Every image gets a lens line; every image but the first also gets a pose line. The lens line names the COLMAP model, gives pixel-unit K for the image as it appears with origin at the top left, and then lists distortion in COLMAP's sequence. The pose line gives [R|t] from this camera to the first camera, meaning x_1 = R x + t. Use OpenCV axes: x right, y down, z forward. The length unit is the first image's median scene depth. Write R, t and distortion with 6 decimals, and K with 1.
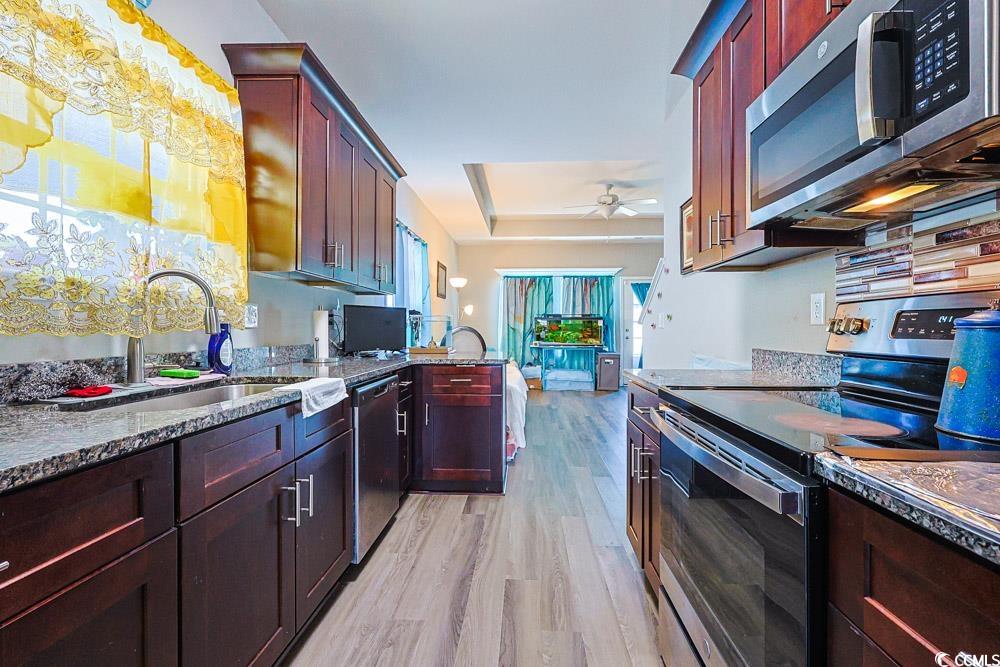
lens RADIAL K [[428.2, 0, 502.9], [0, 428.2, 328.9], [0, 0, 1]] dist [-0.007895, 0.001792]
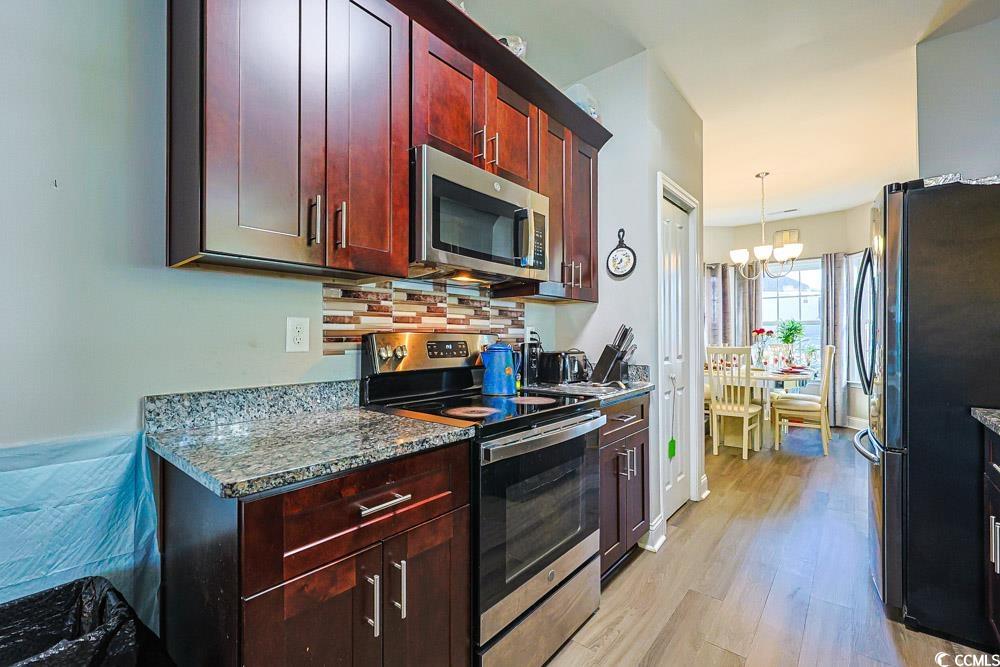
lens RADIAL K [[428.2, 0, 503.7], [0, 428.2, 335.5], [0, 0, 1]] dist [-0.007895, 0.001792]
pose [[-0.810052, 0.012452, 0.586226, -0.214076], [0.009569, 0.999922, -0.008017, -0.043636], [-0.586280, -0.000884, -0.810108, 1.965539]]
